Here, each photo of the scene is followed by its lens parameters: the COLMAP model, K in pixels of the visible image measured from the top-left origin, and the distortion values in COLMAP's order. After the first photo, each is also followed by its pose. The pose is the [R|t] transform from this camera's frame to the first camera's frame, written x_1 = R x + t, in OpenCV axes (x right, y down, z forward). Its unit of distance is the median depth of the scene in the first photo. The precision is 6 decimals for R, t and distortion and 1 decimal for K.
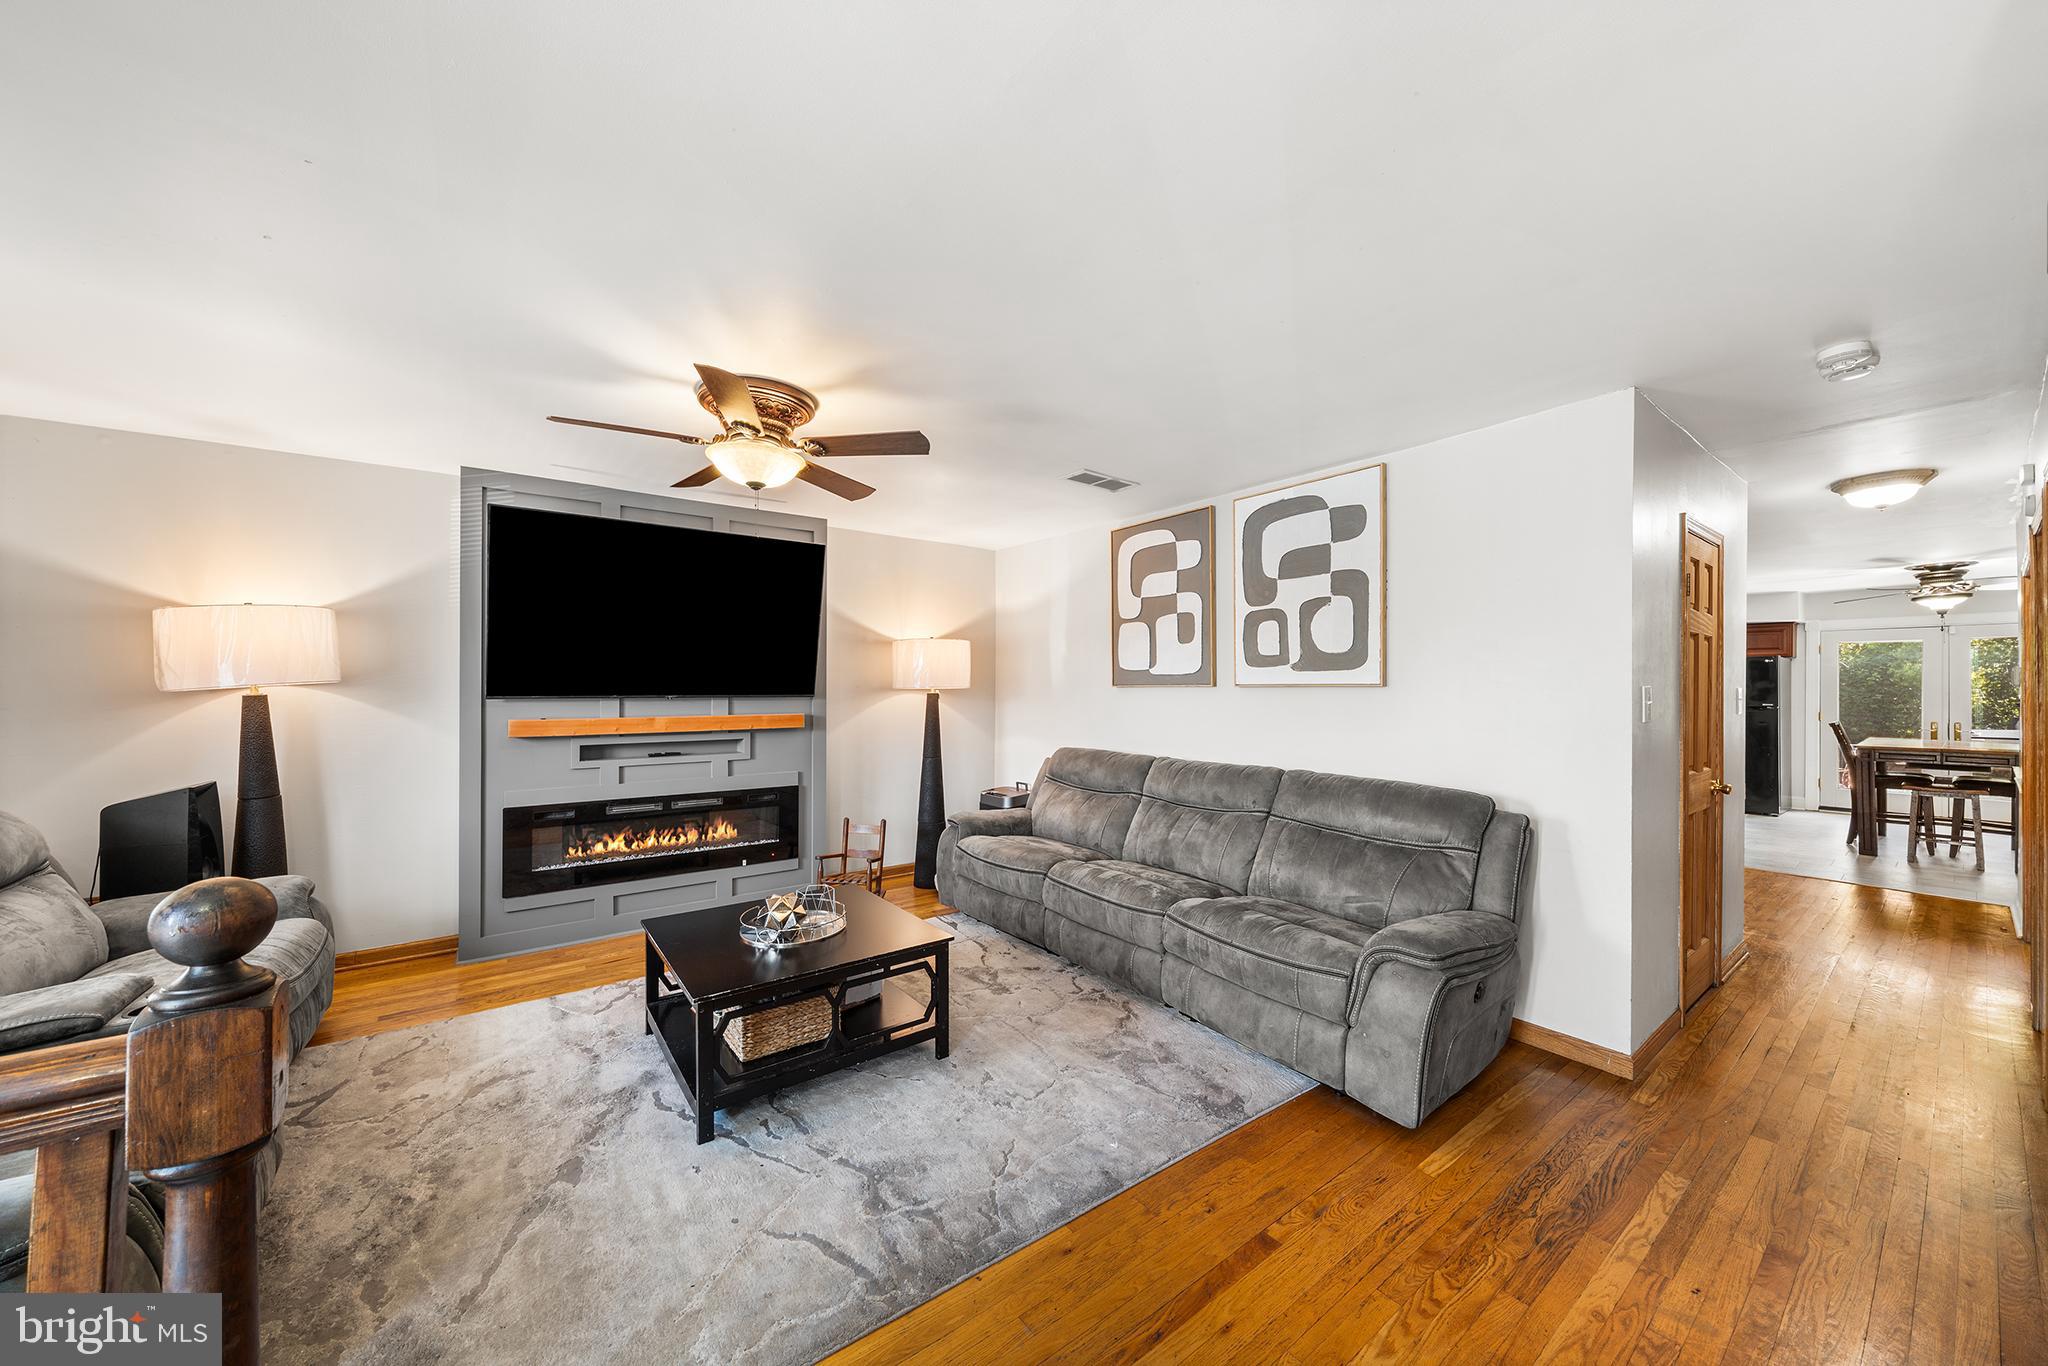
lens RADIAL K [[724.1, 0, 1024.0], [0, 724.1, 683.0], [0, 0, 1]] dist [-0.001412, -0.000196]
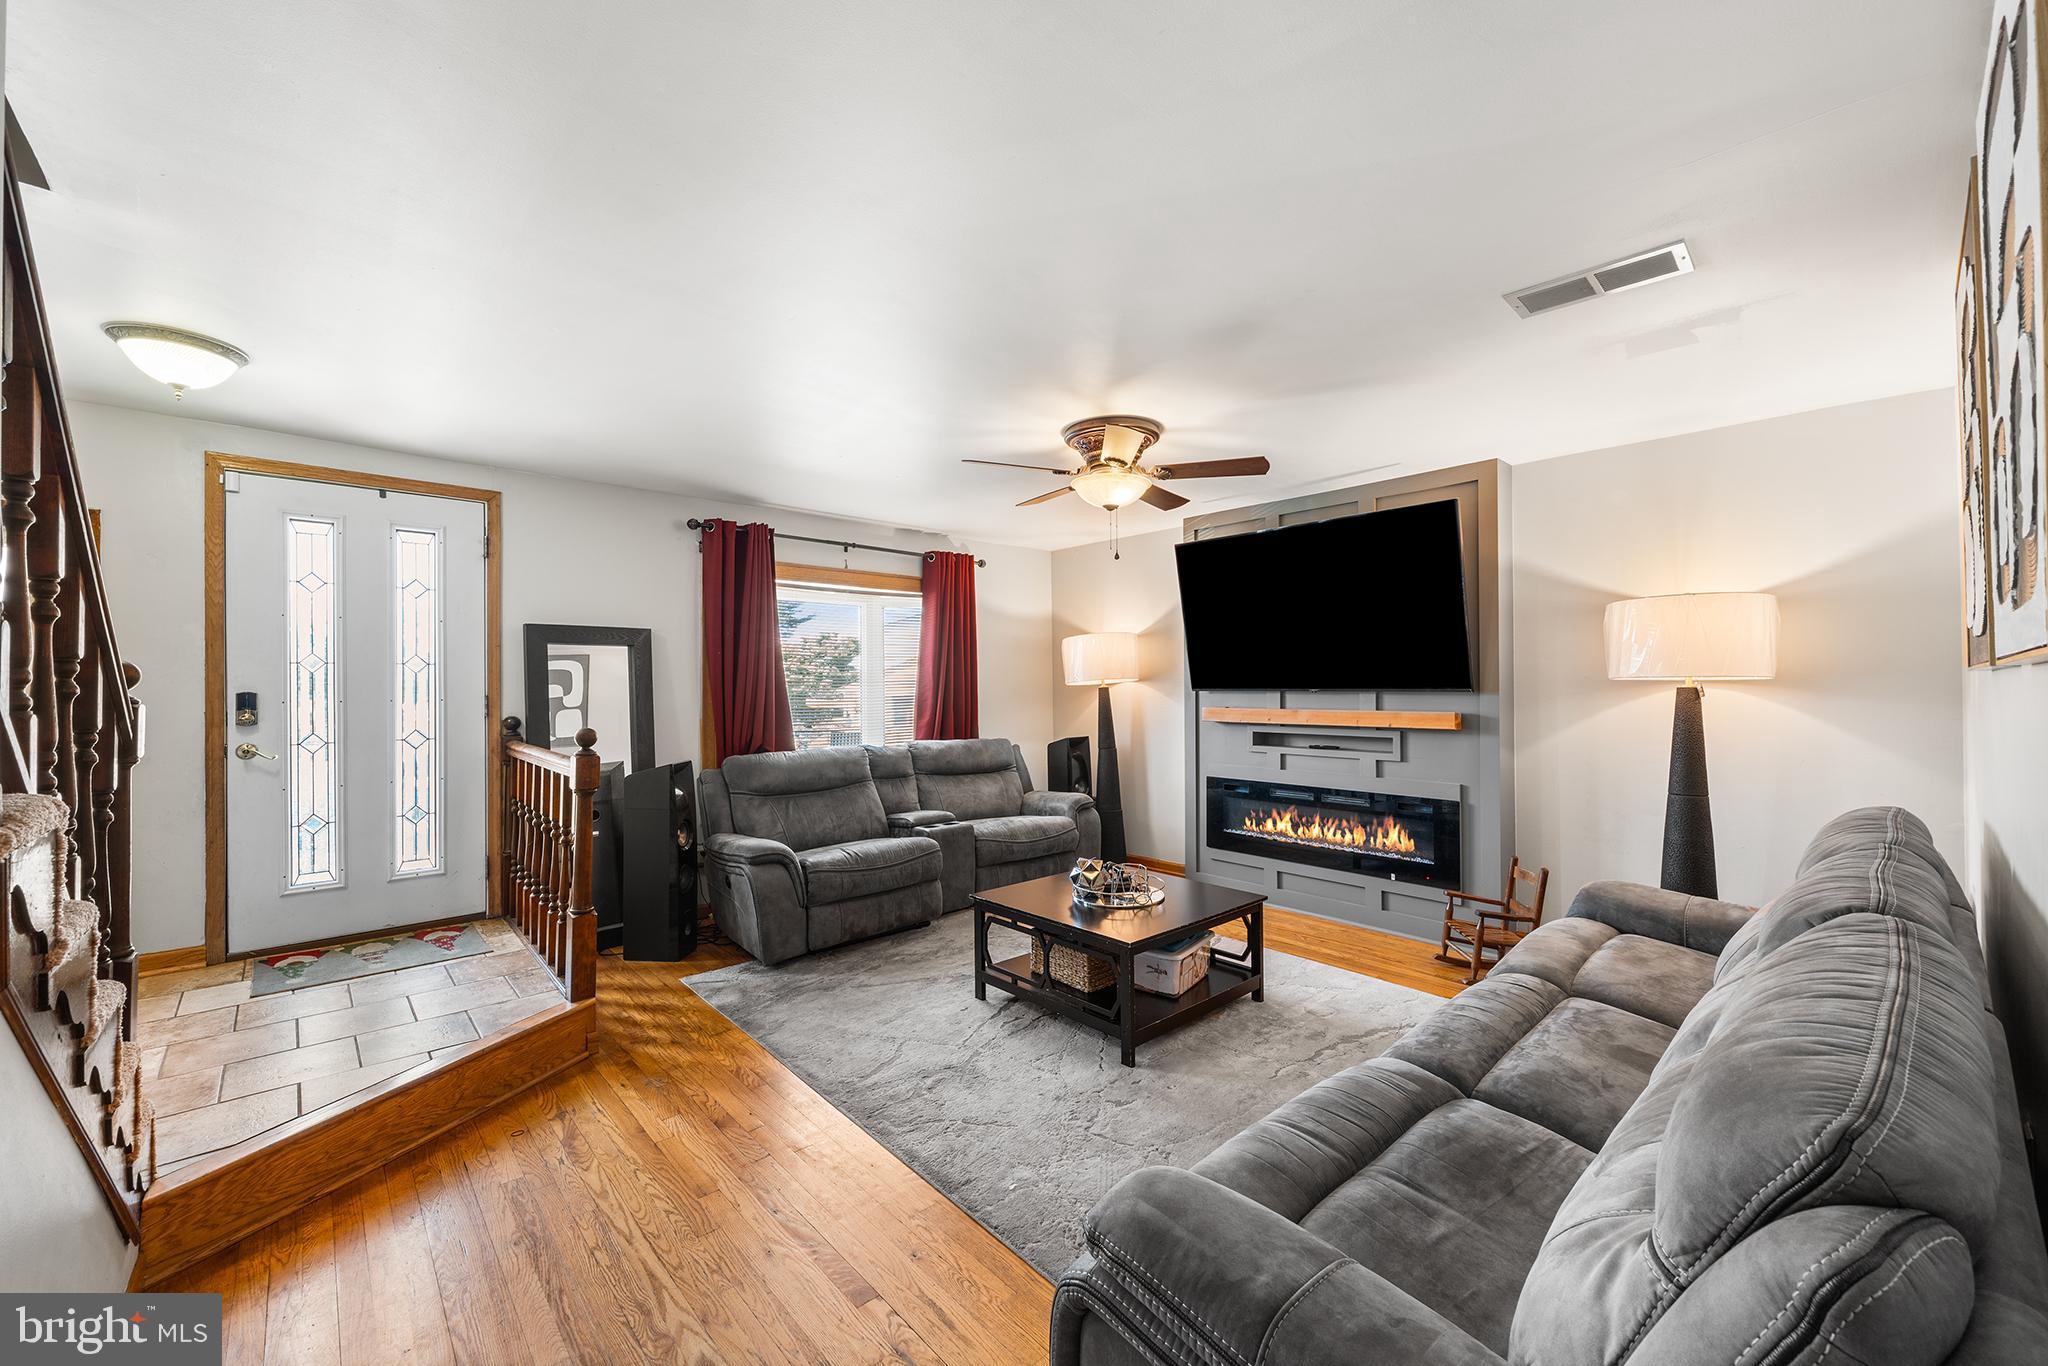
lens RADIAL K [[797.3, 0, 1023.9], [0, 797.3, 684.8], [0, 0, 1]] dist [-0.001985, 0.000043]
pose [[0.091545, -0.003059, -0.995796, 0.663938], [0.011223, 0.999935, -0.002040, 0.010127], [0.995738, -0.010989, 0.091574, 0.554830]]
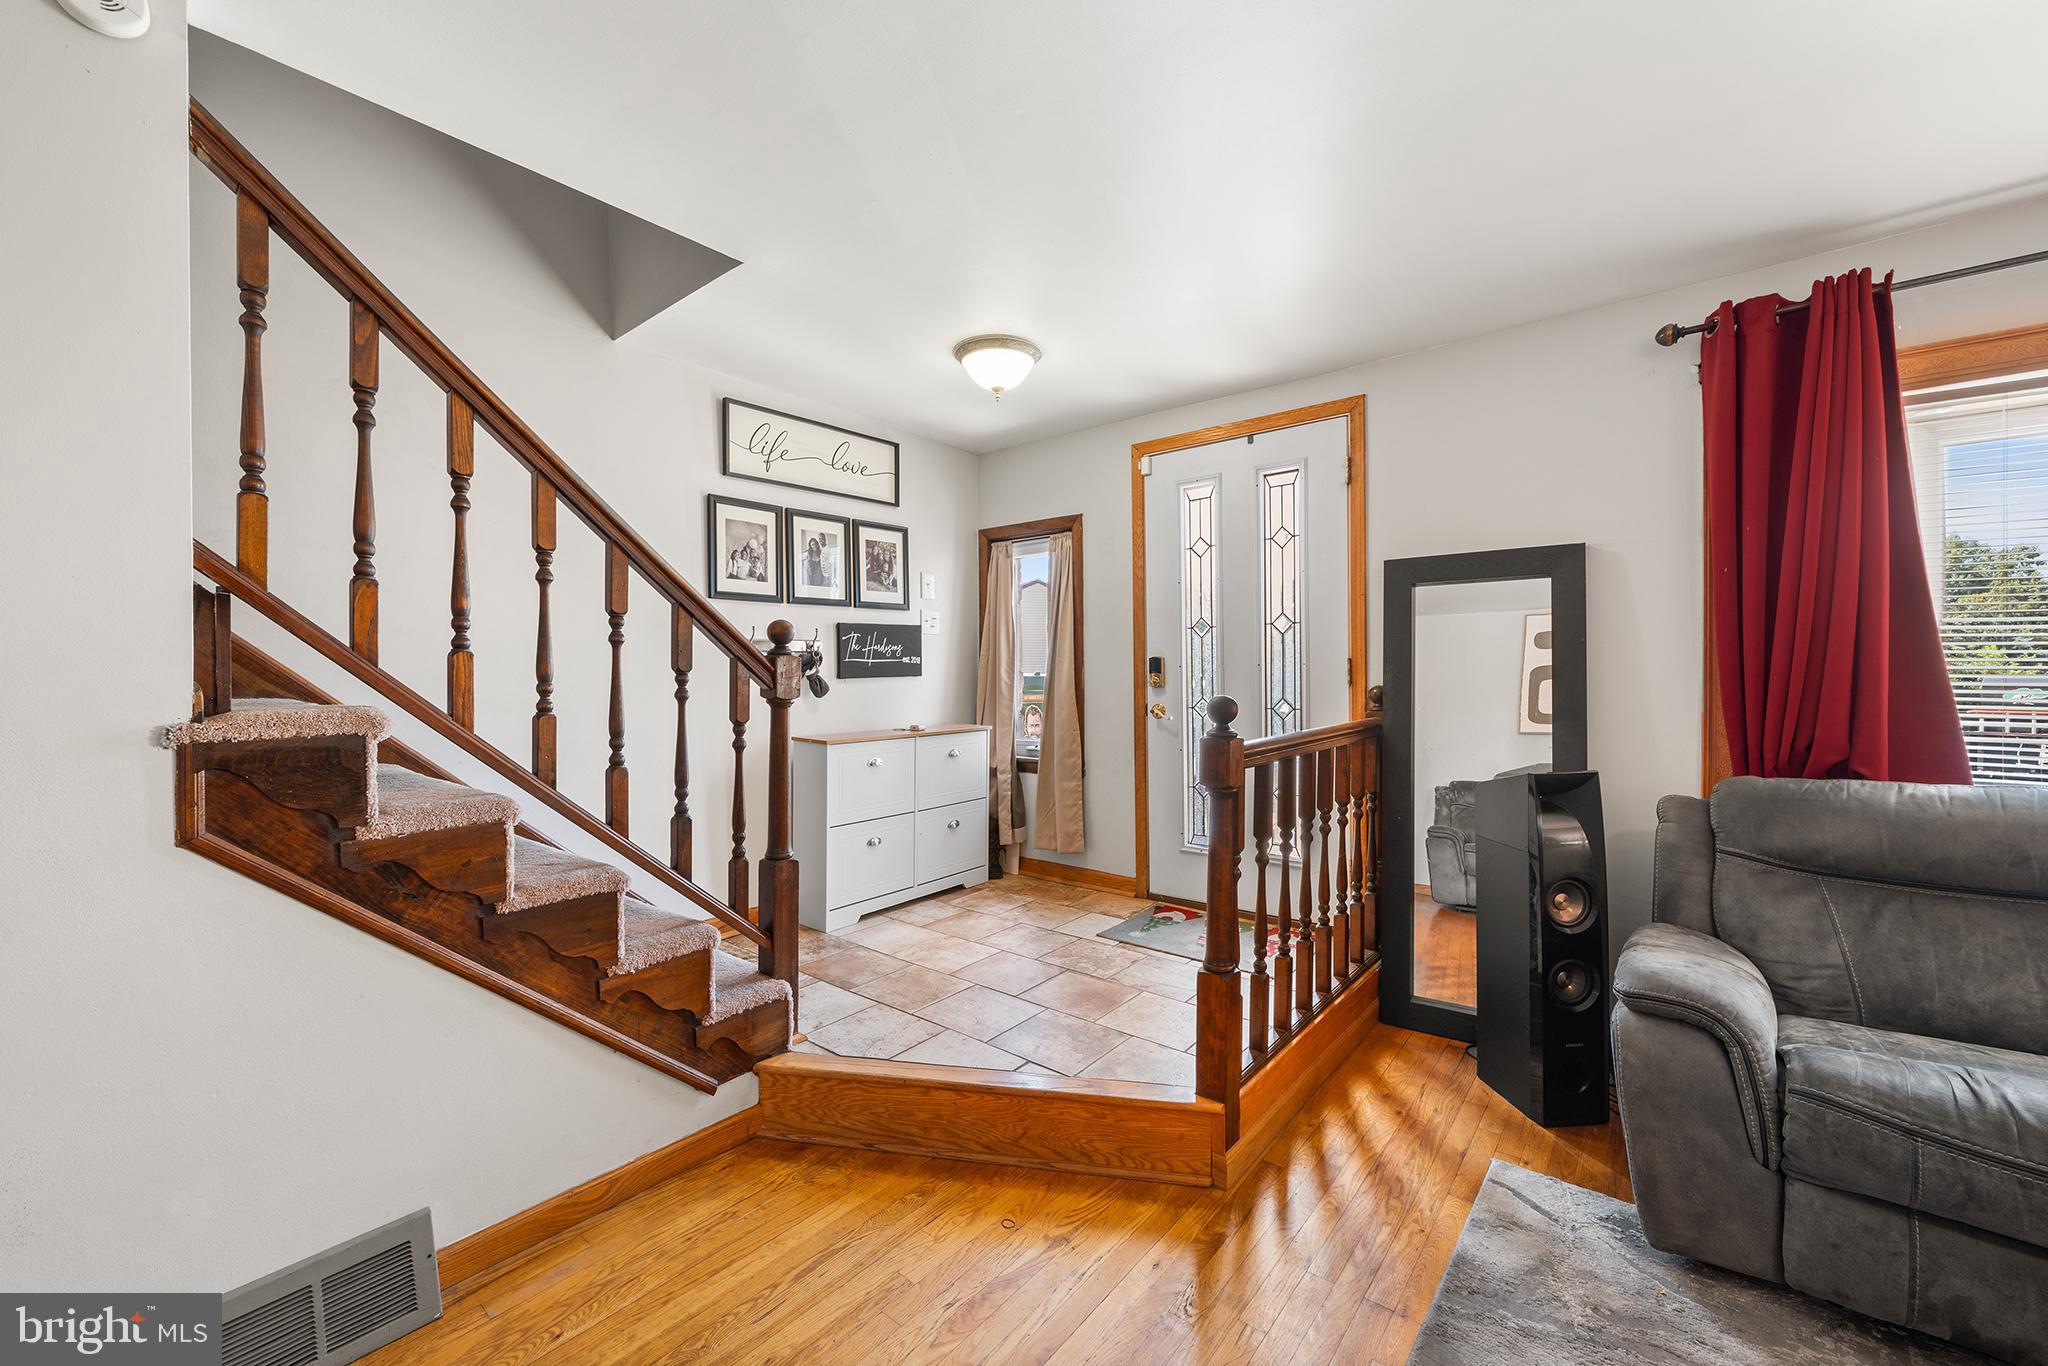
lens RADIAL K [[797.3, 0, 1023.9], [0, 797.3, 684.8], [0, 0, 1]] dist [-0.001985, 0.000043]
pose [[-0.973571, 0.006328, -0.228298, 0.058192], [0.006190, 0.999980, 0.001323, 0.039383], [0.228301, -0.000125, -0.973591, 0.681727]]
